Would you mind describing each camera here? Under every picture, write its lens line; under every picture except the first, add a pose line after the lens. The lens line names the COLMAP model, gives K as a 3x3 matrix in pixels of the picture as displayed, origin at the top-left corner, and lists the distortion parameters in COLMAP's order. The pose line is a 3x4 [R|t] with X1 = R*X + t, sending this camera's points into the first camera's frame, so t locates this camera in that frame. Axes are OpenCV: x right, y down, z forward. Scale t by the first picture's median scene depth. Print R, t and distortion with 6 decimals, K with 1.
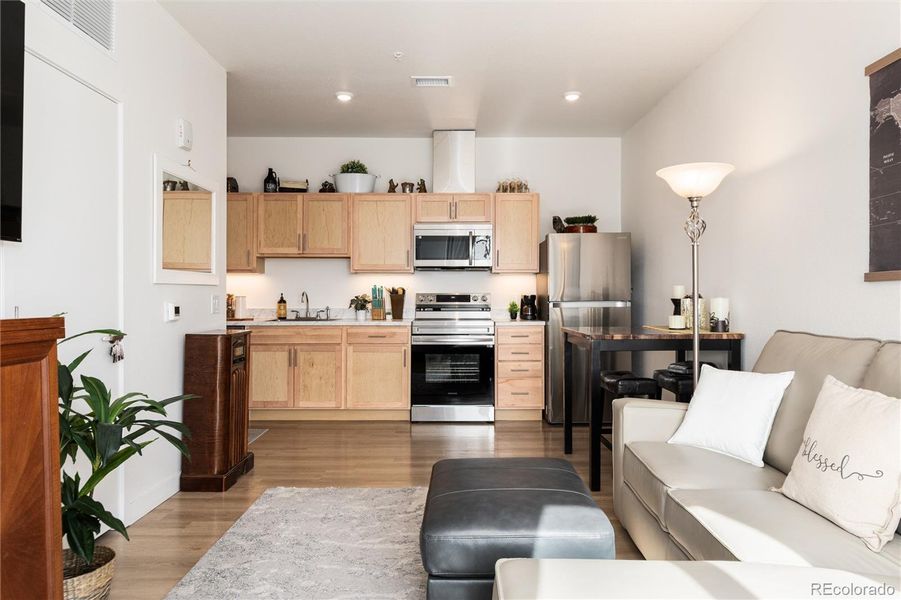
lens RADIAL K [[609.7, 0, 460.0], [0, 609.7, 297.2], [0, 0, 1]] dist [-0.002163, 0.000410]
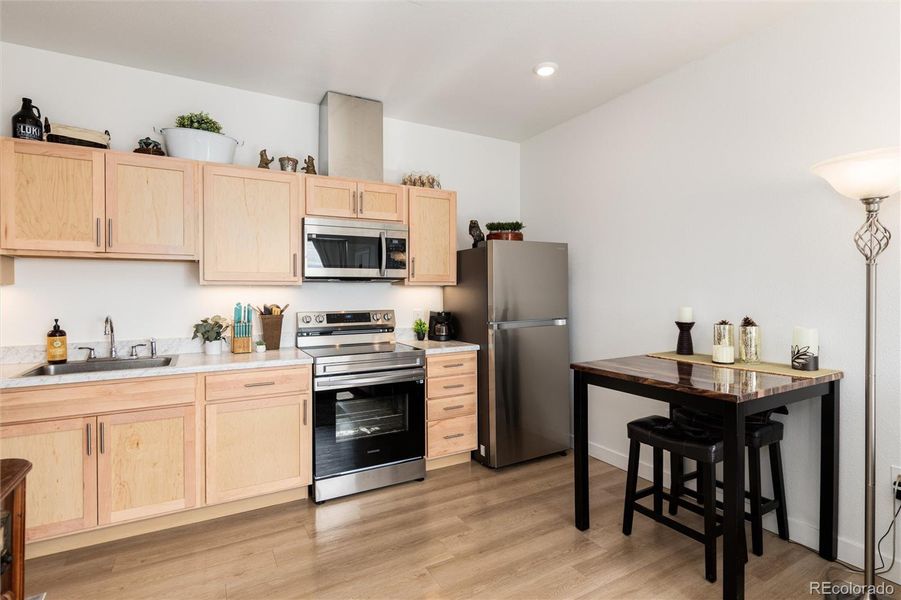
lens RADIAL K [[456.4, 0, 470.7], [0, 456.4, 297.8], [0, 0, 1]] dist [-0.002384, -0.001762]
pose [[0.865833, -0.010575, 0.500222, -0.172793], [0.004720, 0.999905, 0.012969, -0.031455], [-0.500311, -0.008868, 0.865800, 0.442320]]
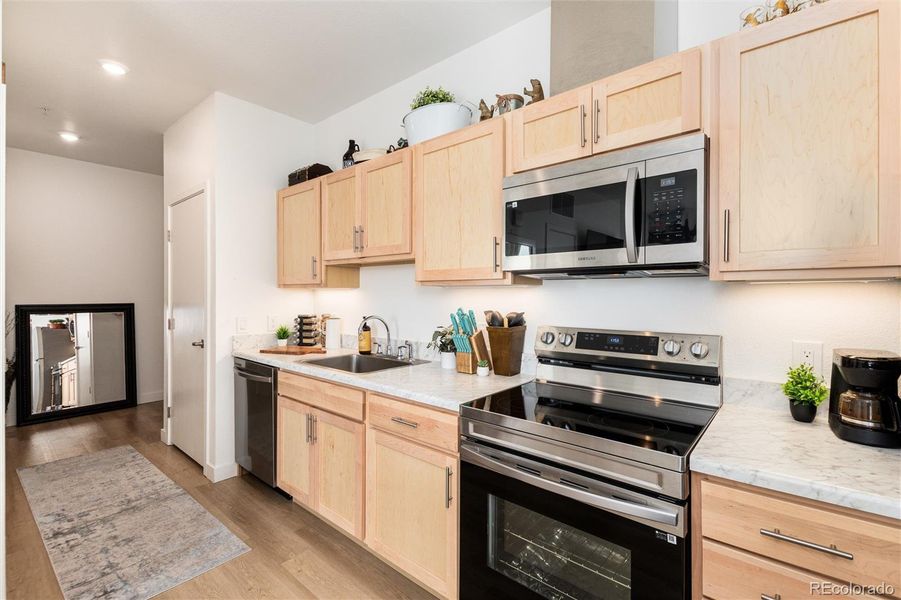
lens RADIAL K [[406.9, 0, 456.4], [0, 406.9, 291.2], [0, 0, 1]] dist [0.001695, 0.000194]
pose [[0.754204, -0.003219, -0.656632, 0.095181], [-0.002069, 0.999971, -0.007280, -0.032905], [0.656637, 0.006849, 0.754176, 0.744406]]
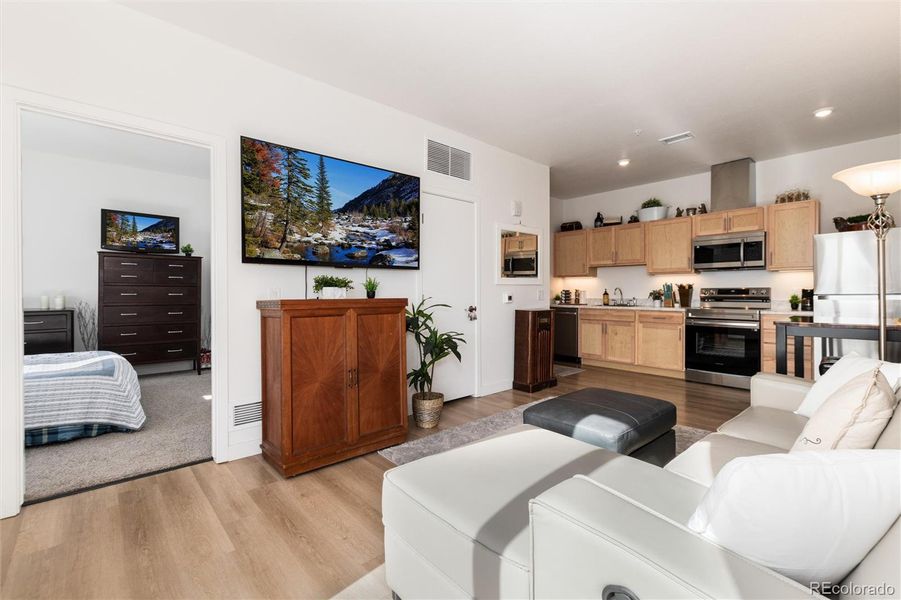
lens RADIAL K [[398.4, 0, 447.8], [0, 398.4, 292.1], [0, 0, 1]] dist [-0.002357, 0.000277]
pose [[0.654942, -0.001024, -0.755678, 0.239164], [0.001720, 0.999999, 0.000136, 0.001502], [0.755677, -0.001389, 0.654943, -0.007294]]
